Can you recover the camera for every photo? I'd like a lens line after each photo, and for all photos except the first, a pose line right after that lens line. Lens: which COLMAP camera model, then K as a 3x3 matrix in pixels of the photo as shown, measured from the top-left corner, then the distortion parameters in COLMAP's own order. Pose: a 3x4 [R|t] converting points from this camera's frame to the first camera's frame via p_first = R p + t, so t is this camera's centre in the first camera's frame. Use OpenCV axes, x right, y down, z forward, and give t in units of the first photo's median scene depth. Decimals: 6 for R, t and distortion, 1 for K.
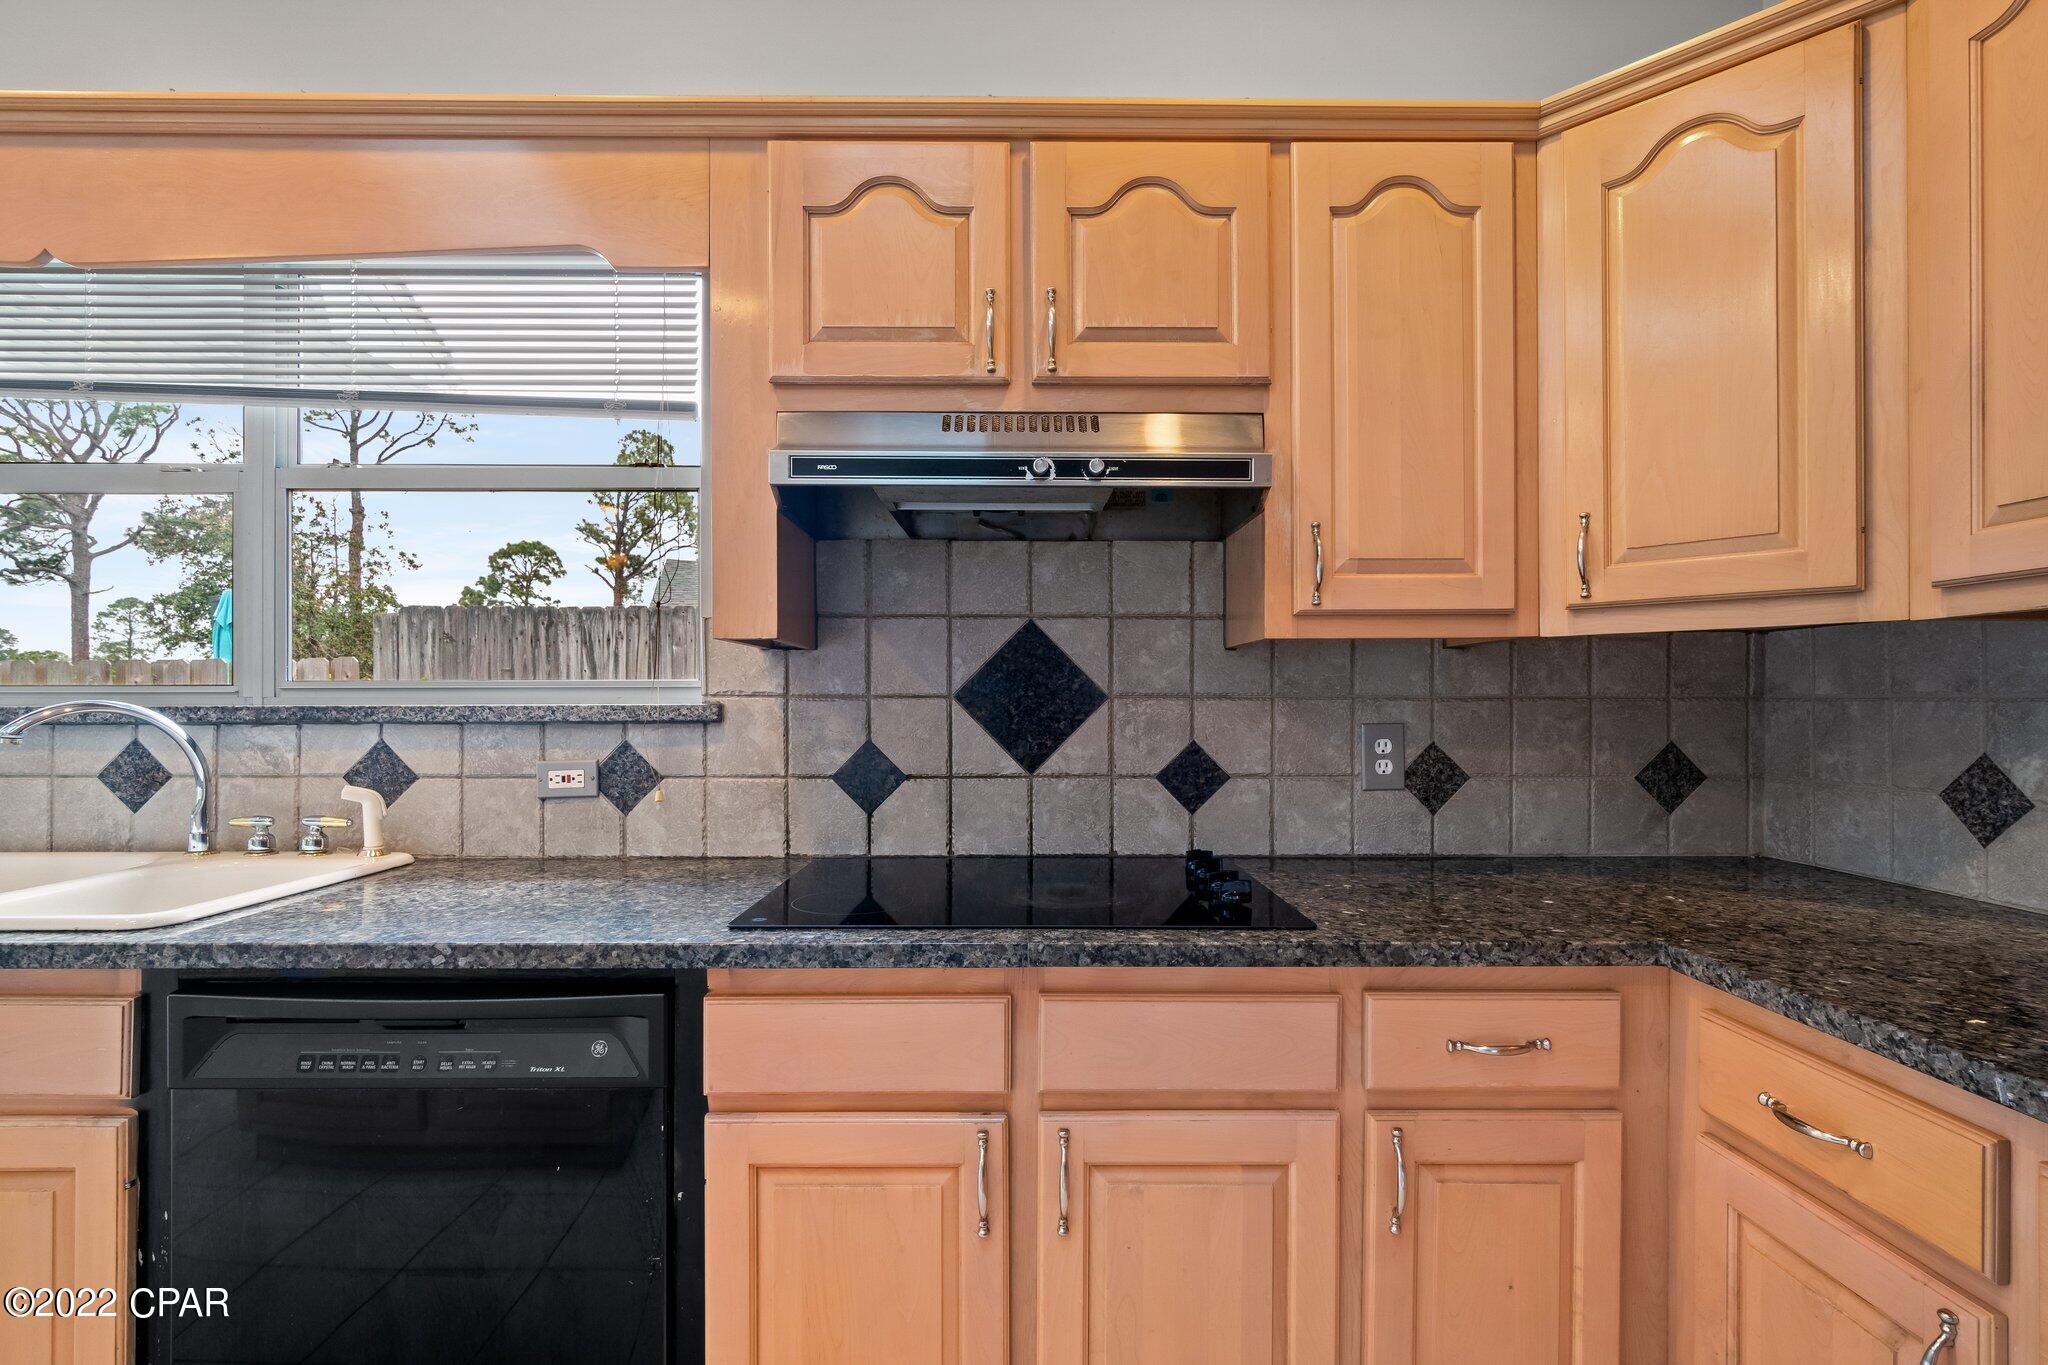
lens RADIAL K [[960.9, 0, 1021.1], [0, 960.9, 700.8], [0, 0, 1]] dist [-0.006188, 0.001817]
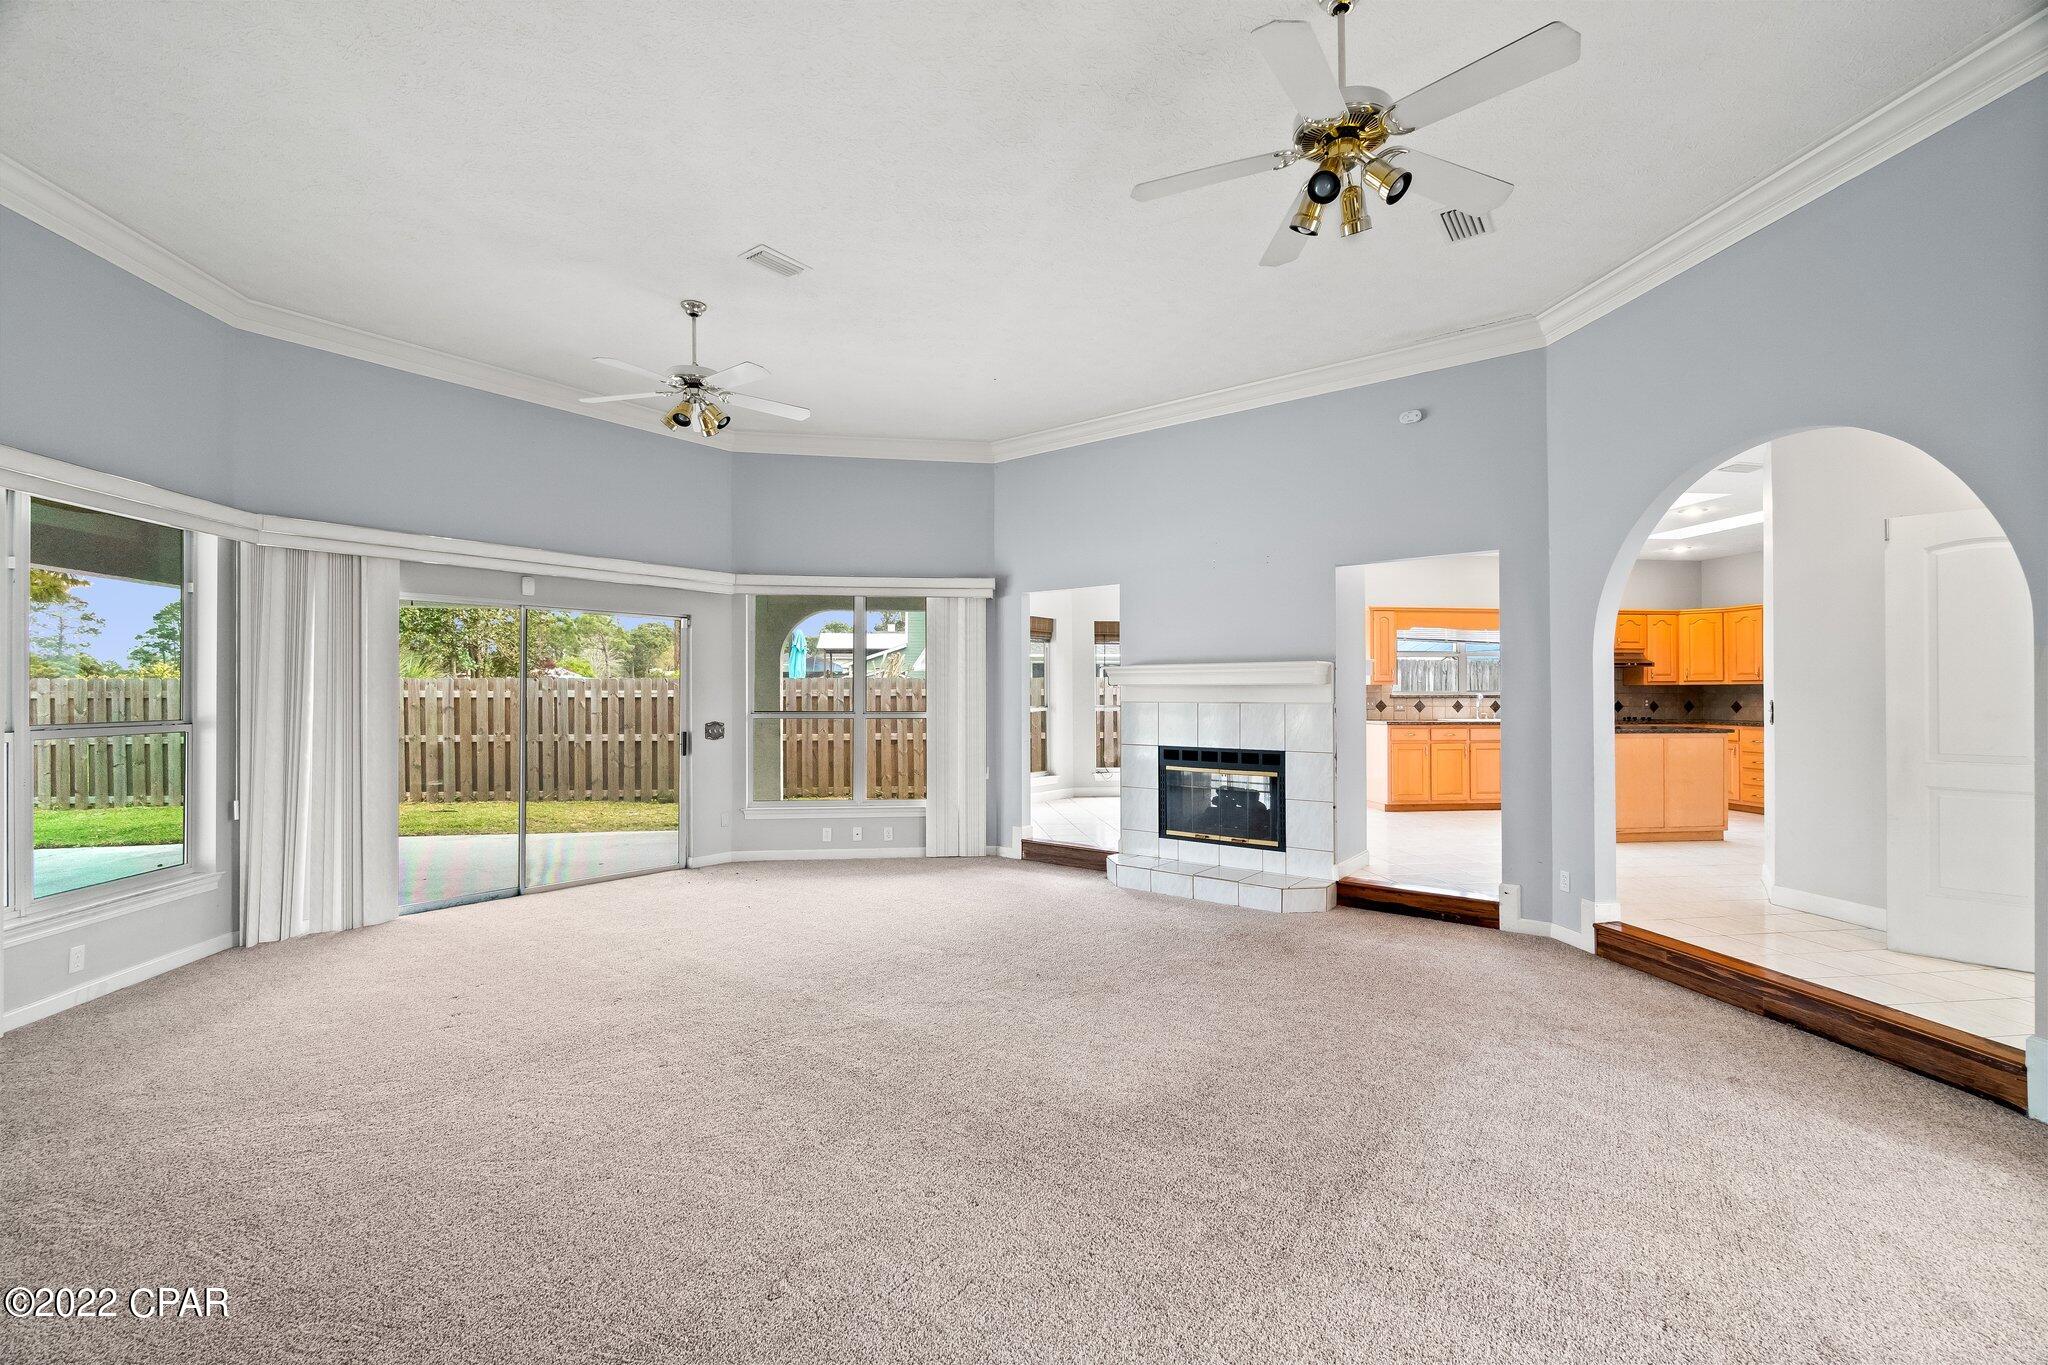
lens RADIAL K [[887.4, 0, 1018.6], [0, 887.4, 691.7], [0, 0, 1]] dist [-0.002660, 0.000157]
pose [[0.993463, 0.001348, 0.114151, -4.345593], [-0.000823, 0.999989, -0.004648, 0.015021], [-0.114156, 0.004523, 0.993453, -4.252333]]
